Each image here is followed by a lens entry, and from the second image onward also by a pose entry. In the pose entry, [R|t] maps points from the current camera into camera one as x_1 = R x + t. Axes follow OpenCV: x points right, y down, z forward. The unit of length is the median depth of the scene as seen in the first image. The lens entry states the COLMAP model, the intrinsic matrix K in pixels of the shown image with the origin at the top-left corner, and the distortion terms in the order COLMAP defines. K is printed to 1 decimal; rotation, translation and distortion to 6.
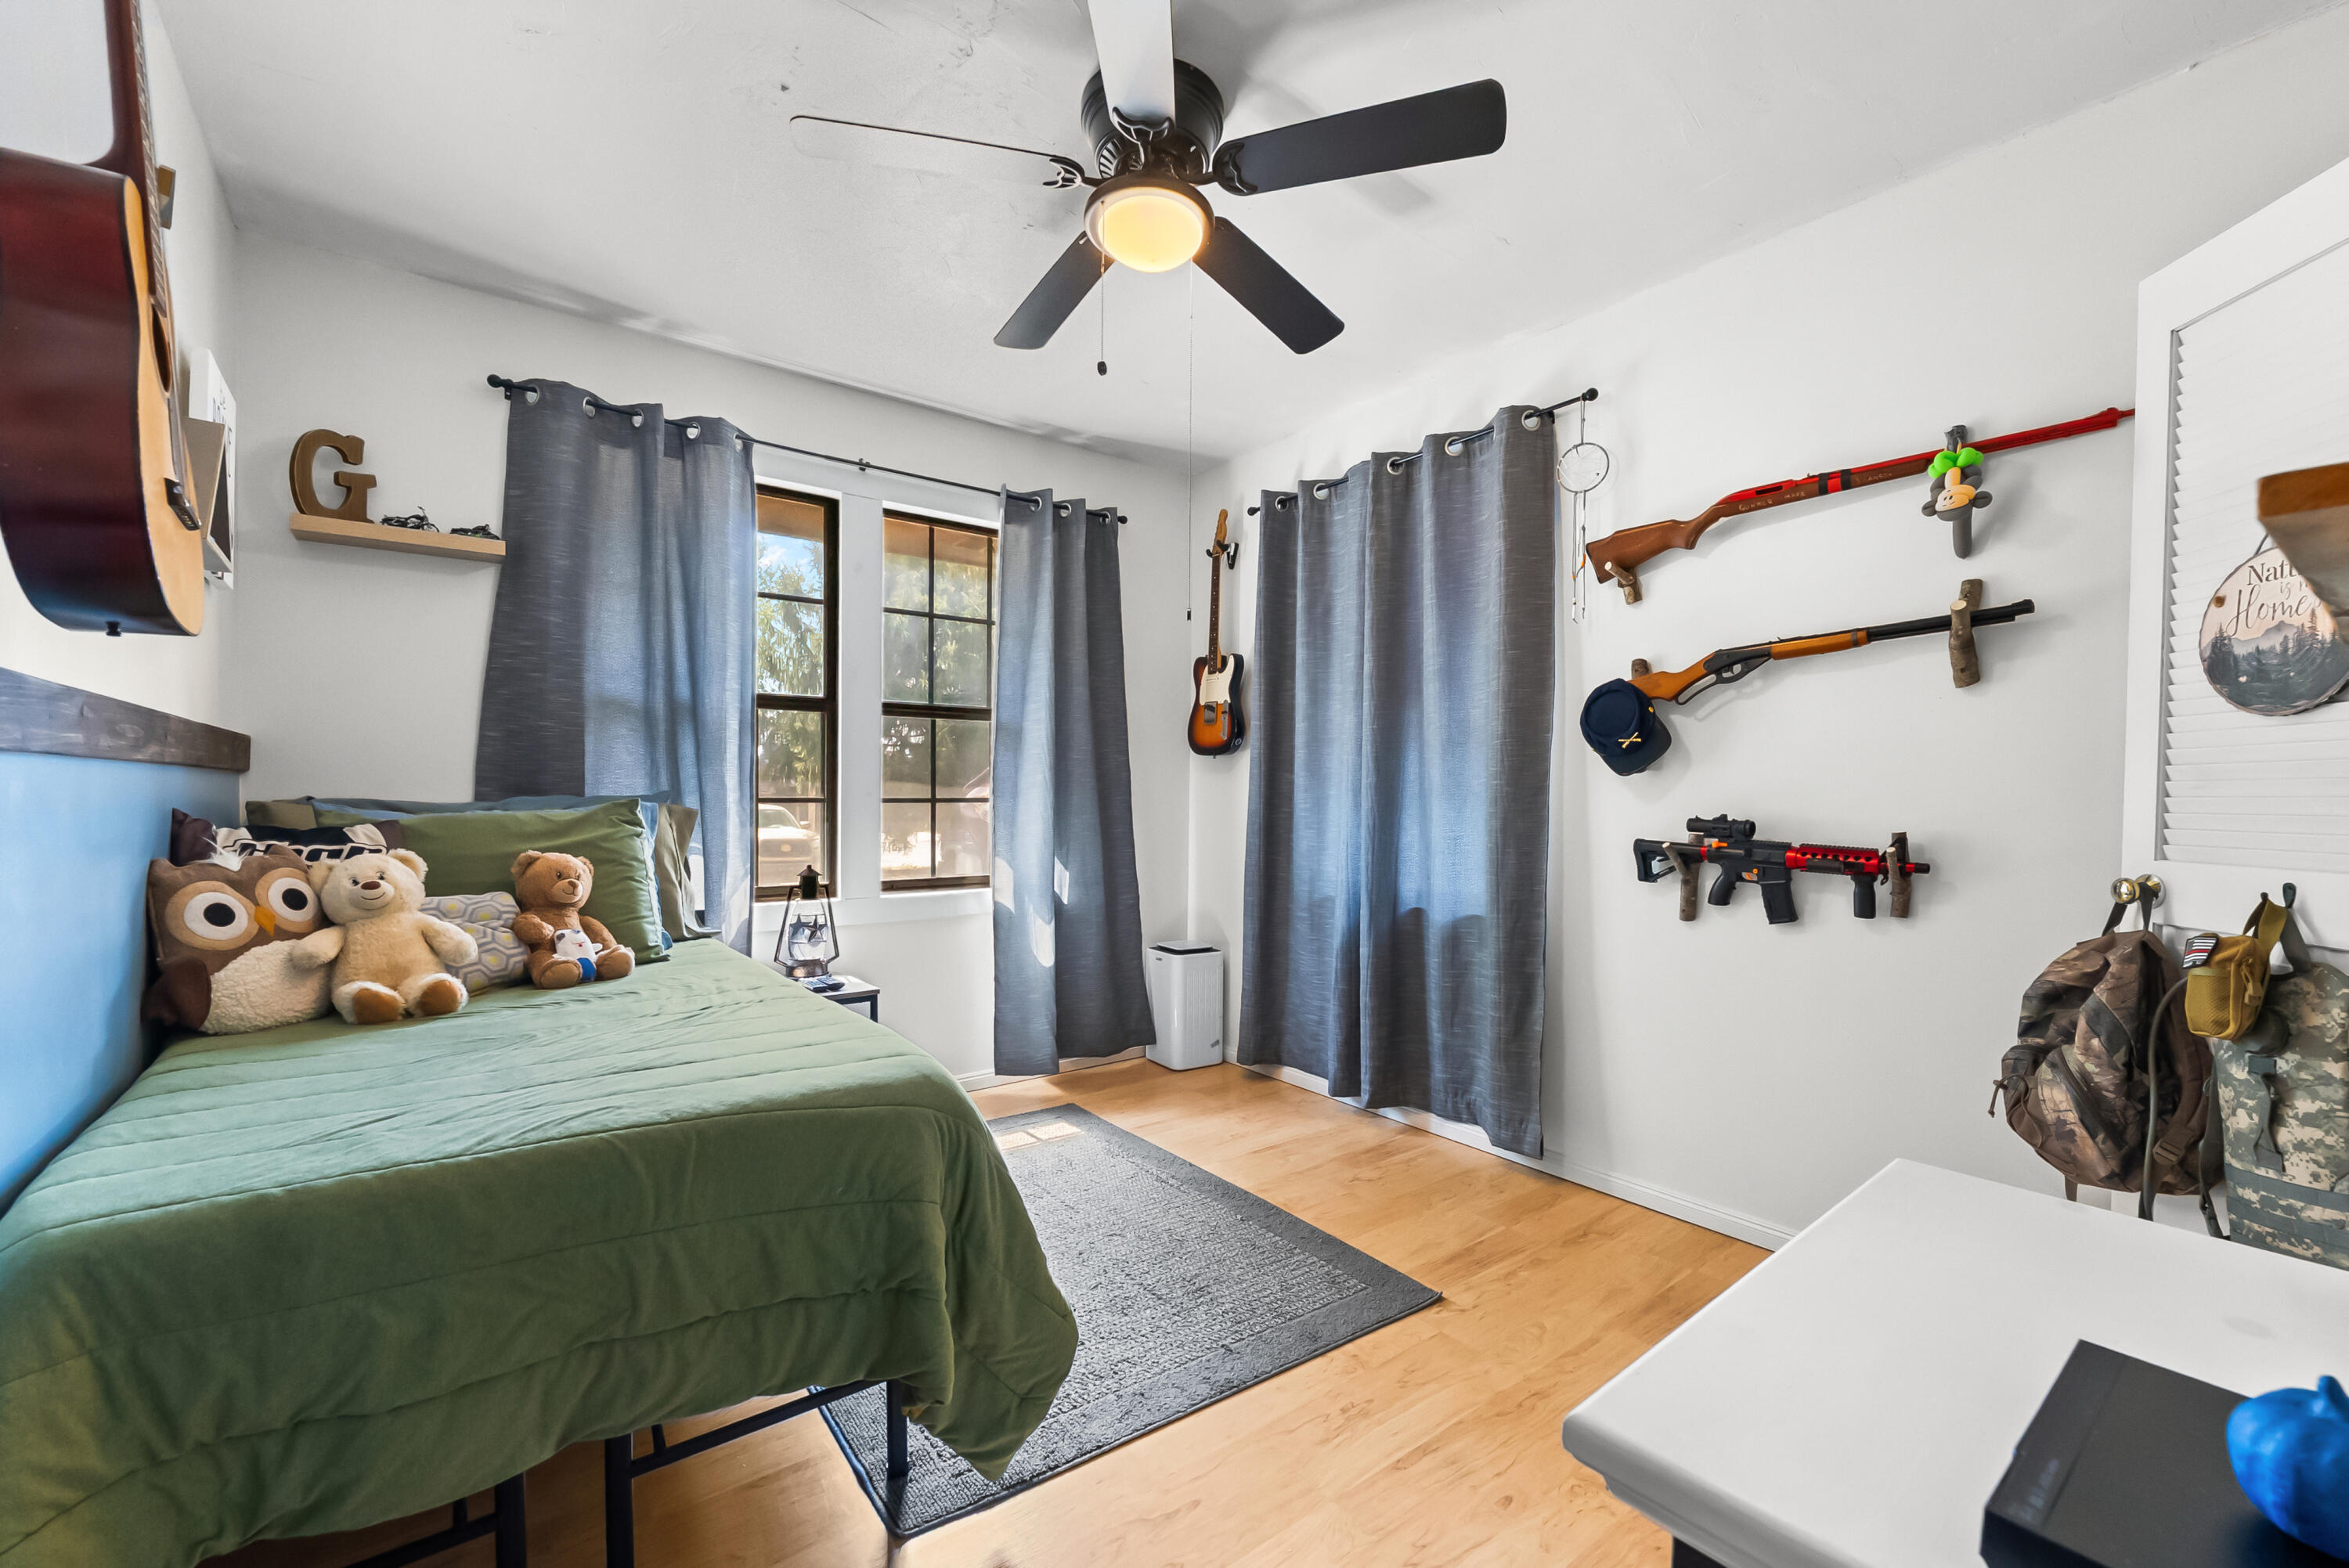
lens RADIAL K [[946.7, 0, 1178.9], [0, 946.7, 825.4], [0, 0, 1]] dist [-0.000549, -0.000139]
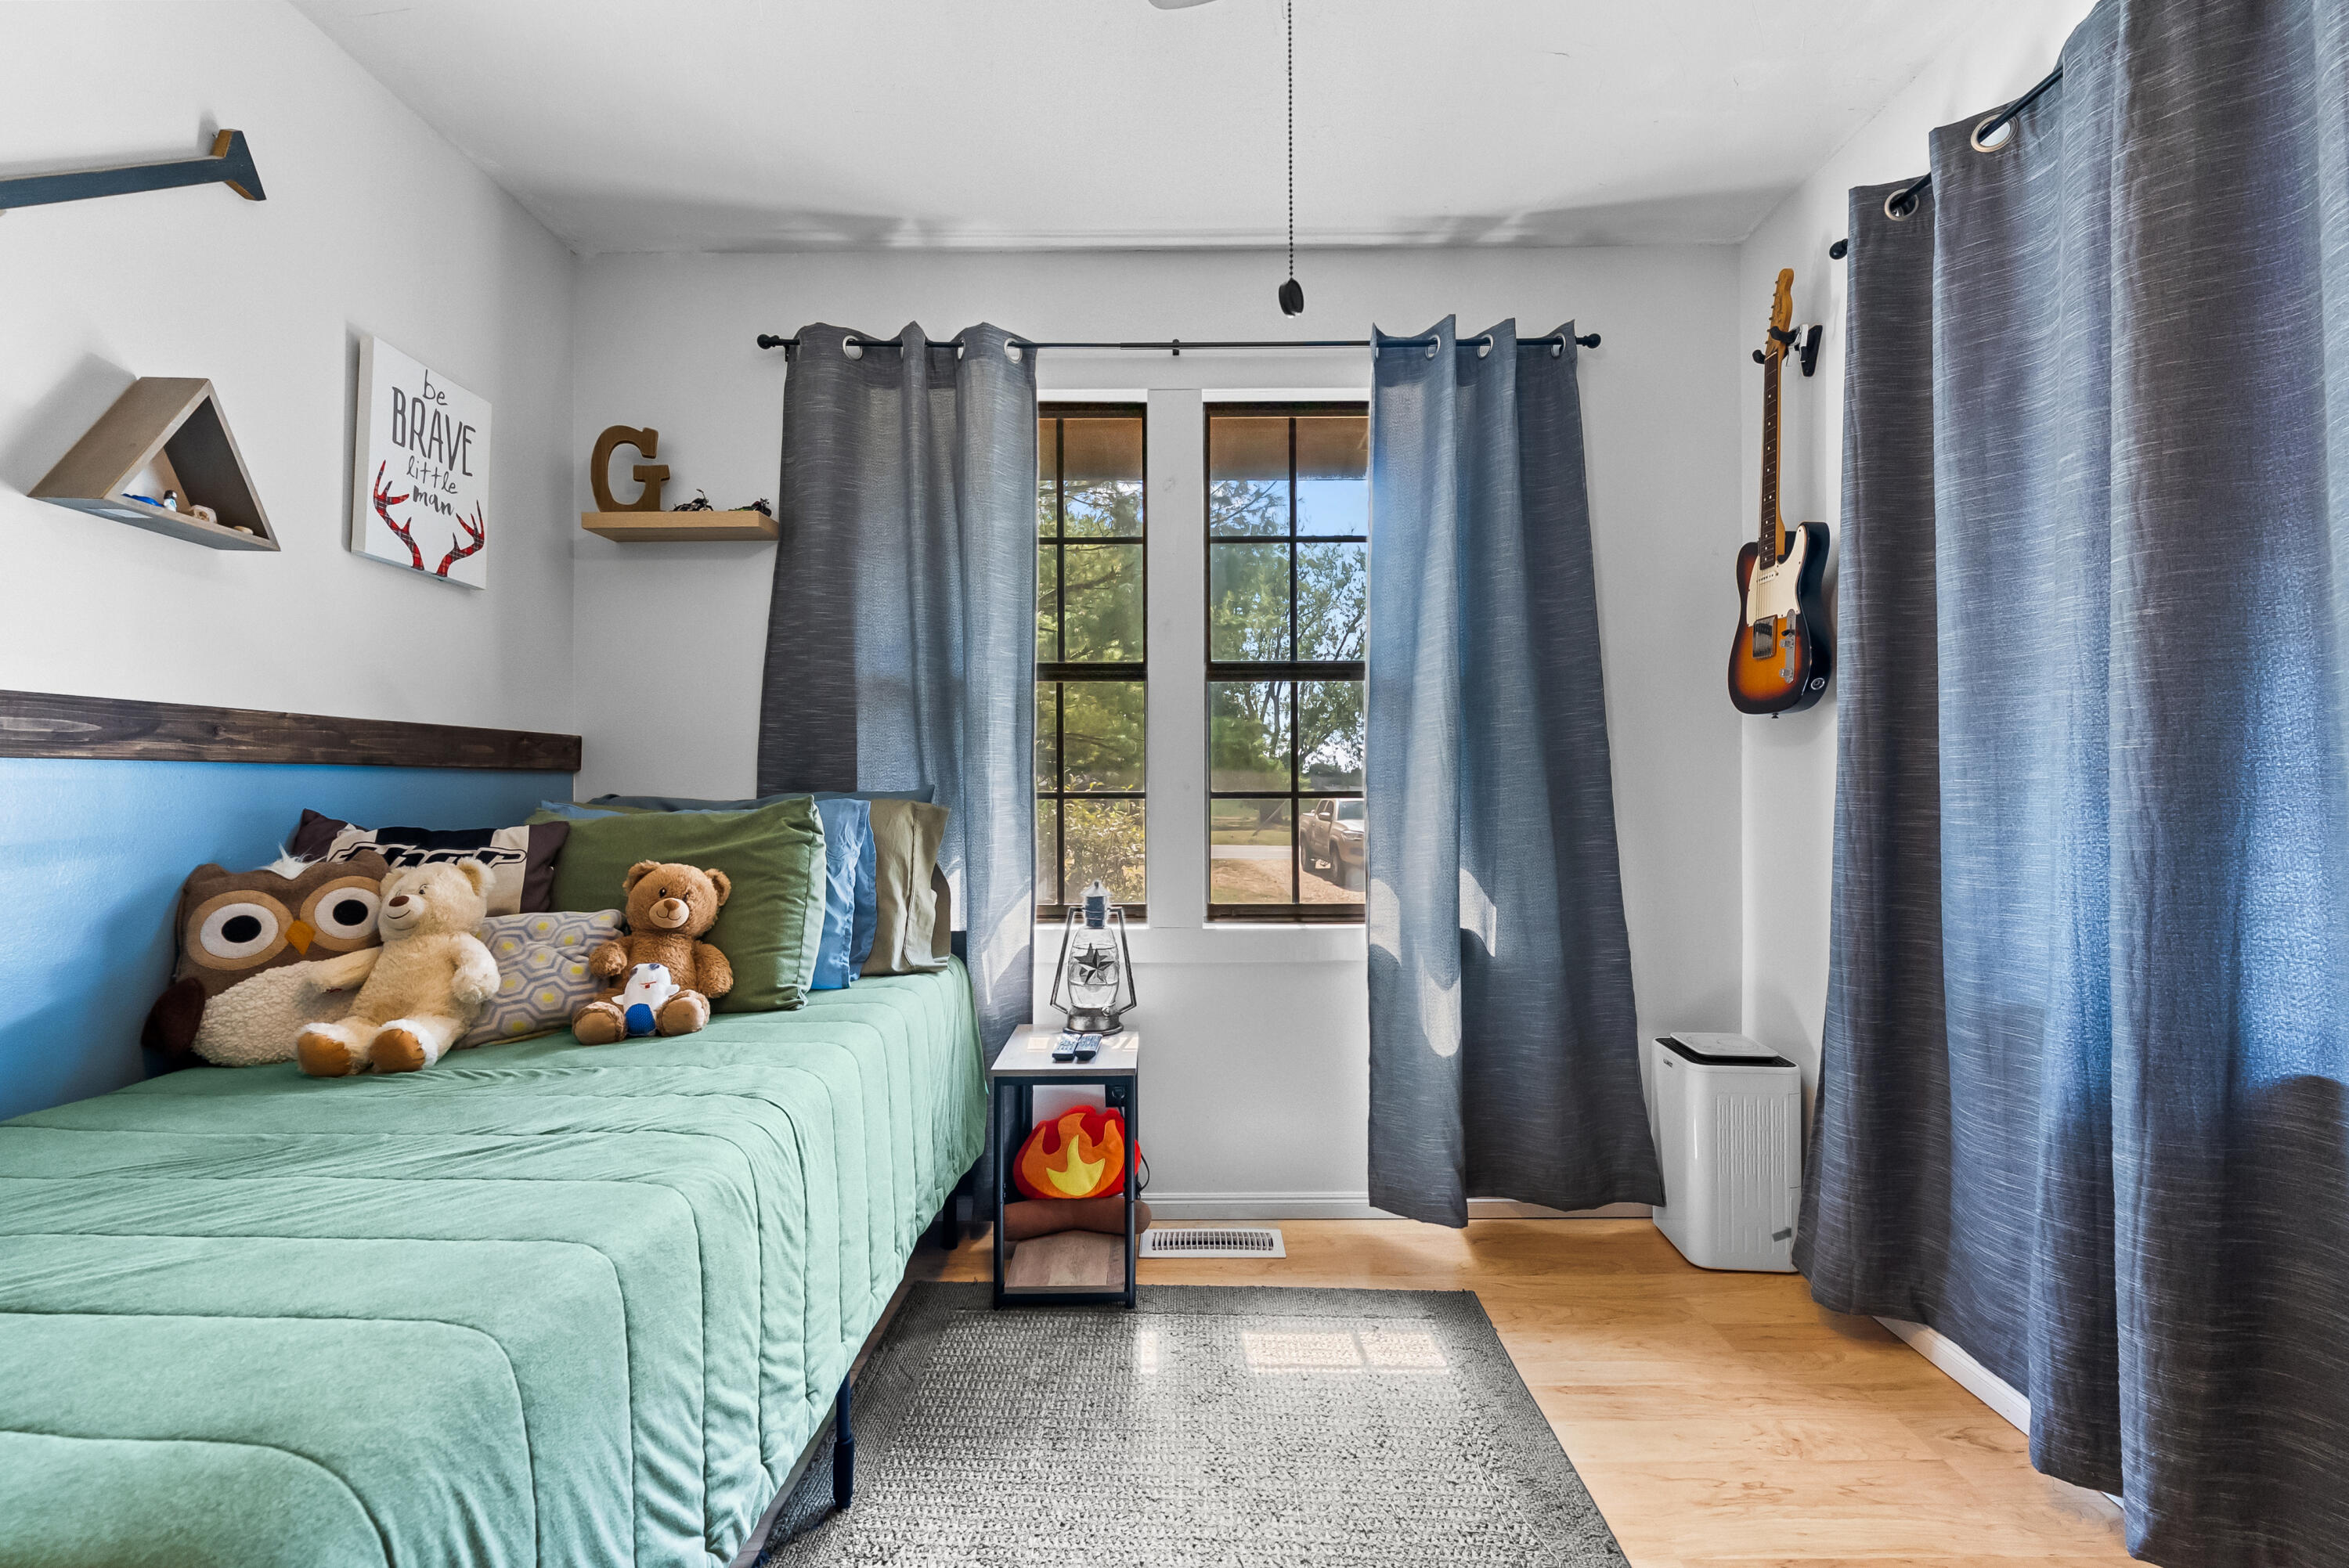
lens RADIAL K [[954.1, 0, 1174.5], [0, 954.1, 784.0], [0, 0, 1]] dist [-0.001049, -0.000278]
pose [[0.792332, -0.009485, -0.610016, 0.118801], [-0.011451, 0.999472, -0.030414, -0.012758], [0.609983, 0.031083, 0.791805, 0.404664]]
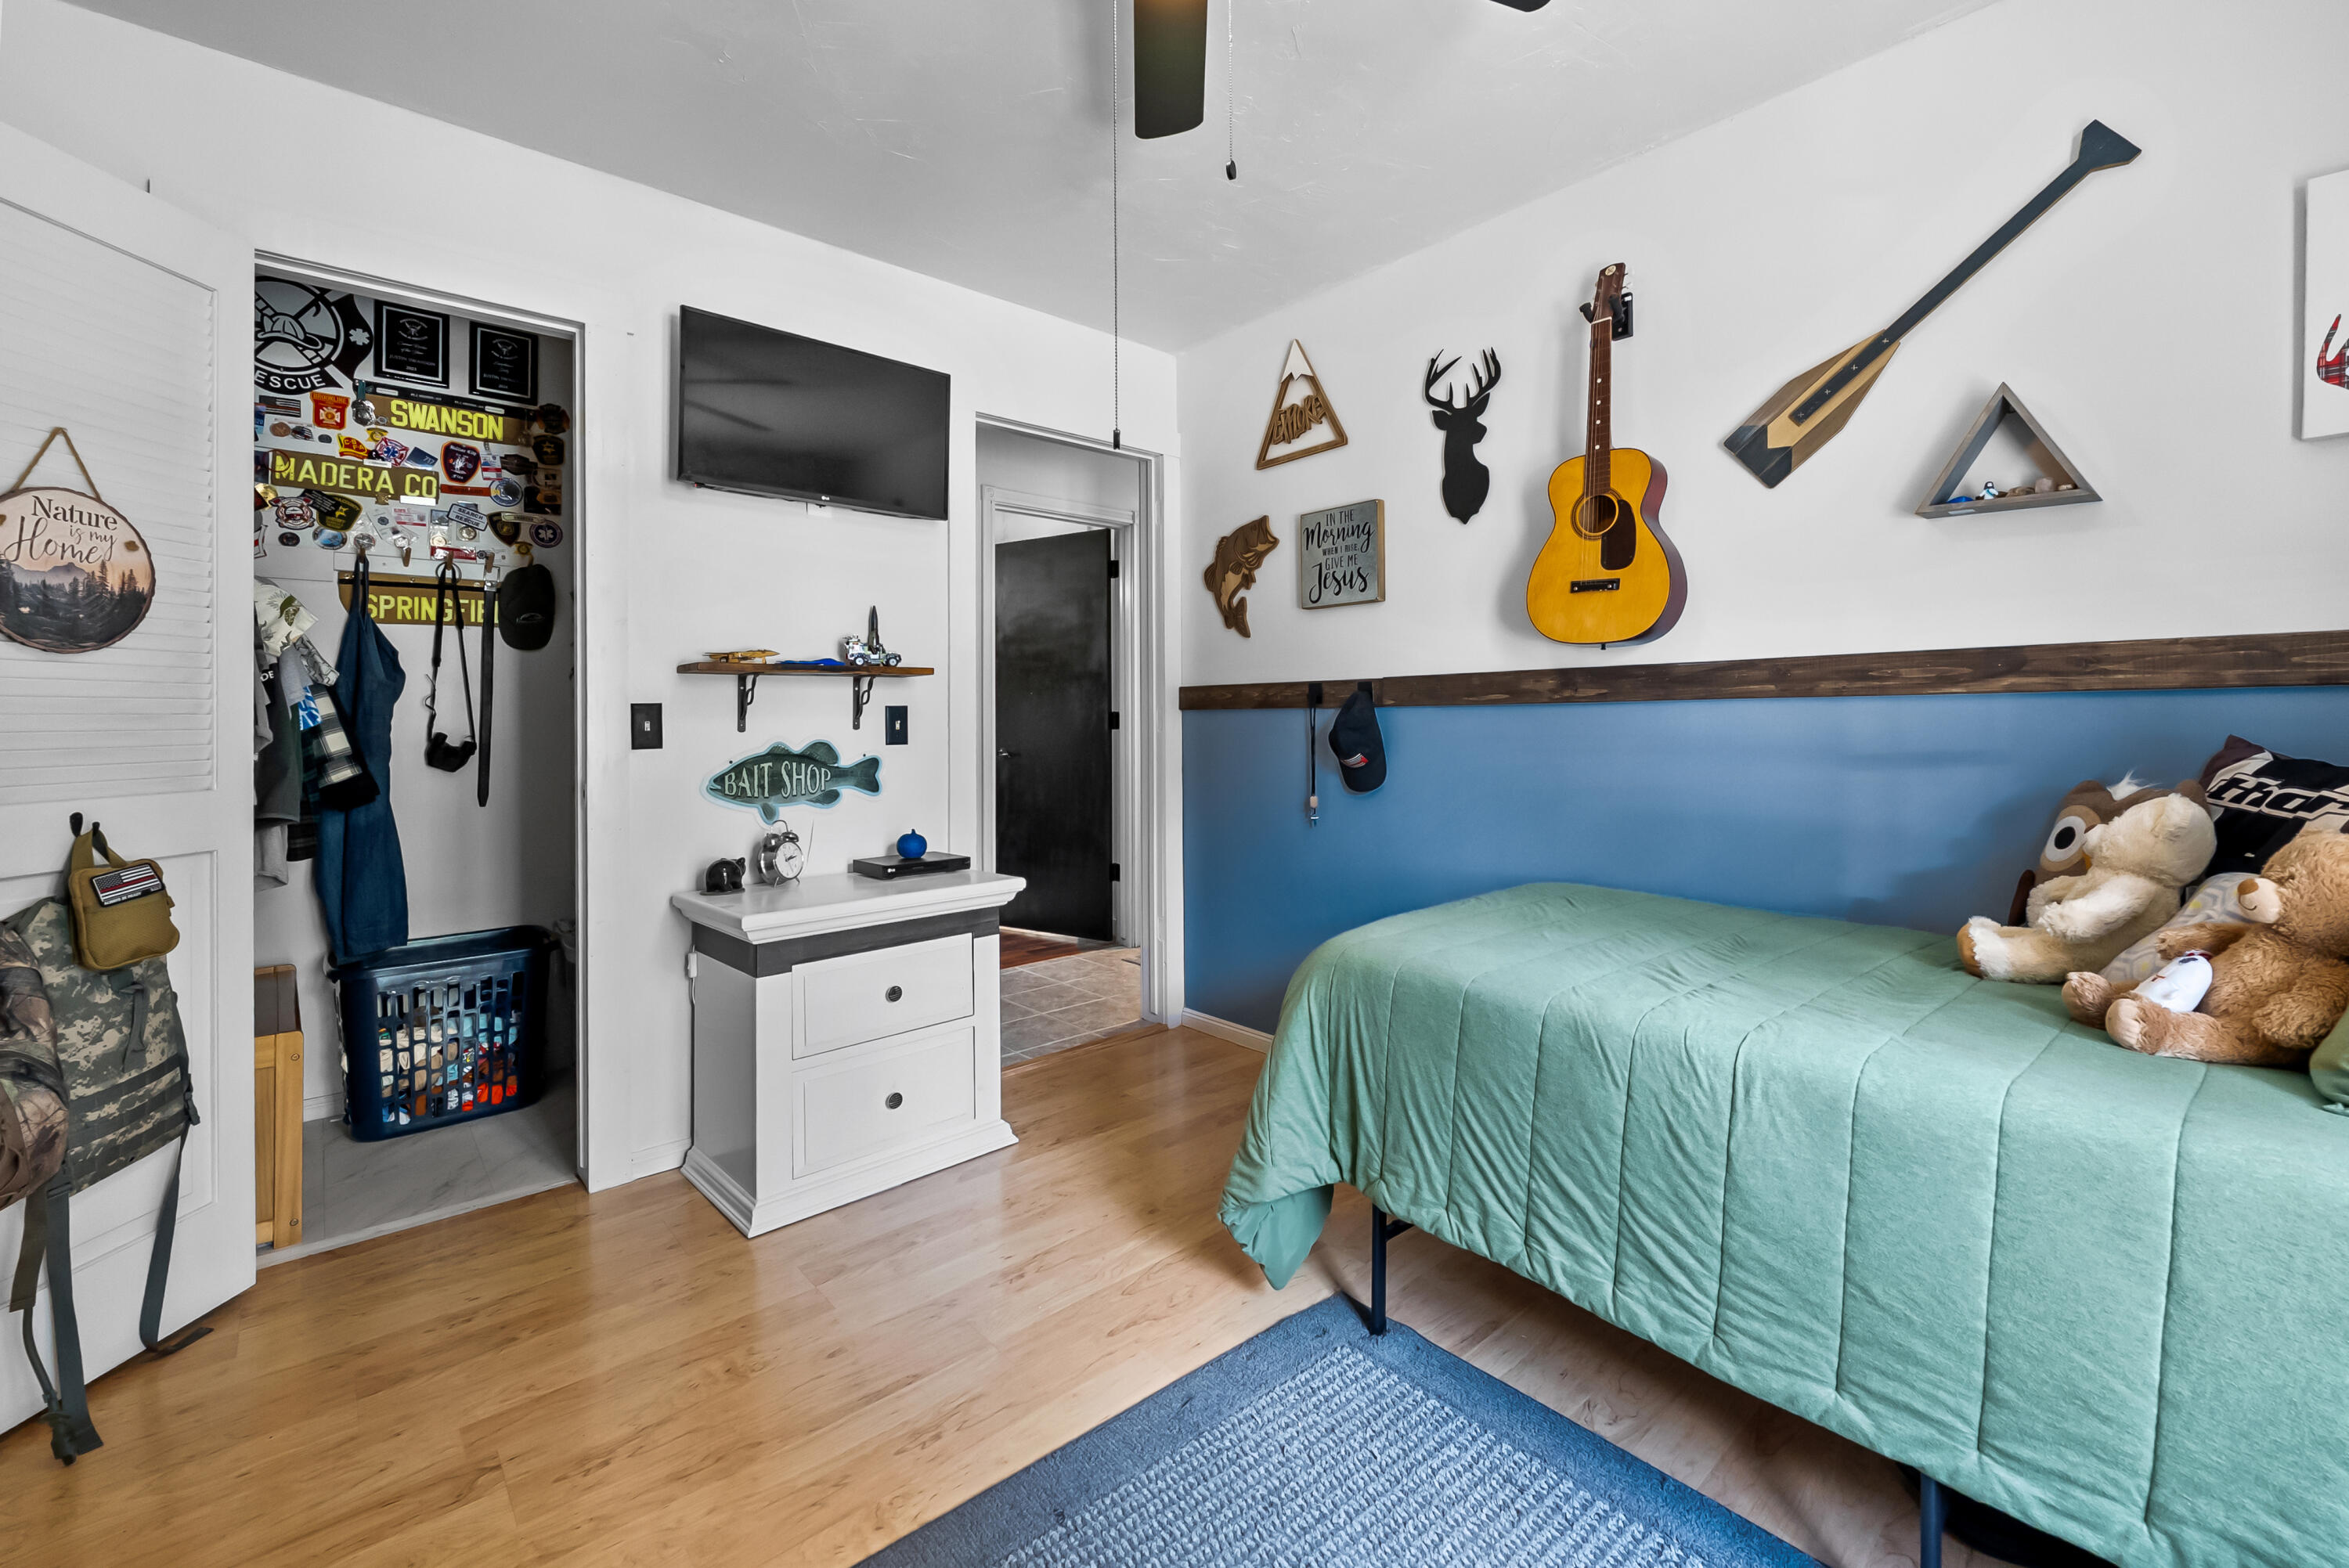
lens RADIAL K [[936.3, 0, 1174.1], [0, 936.3, 710.4], [0, 0, 1]] dist [-0.000332, -0.000057]
pose [[-0.997959, 0.003169, -0.063782, 0.005489], [0.001629, 0.999706, 0.024185, -0.034436], [0.063840, 0.024032, -0.997671, 0.960660]]
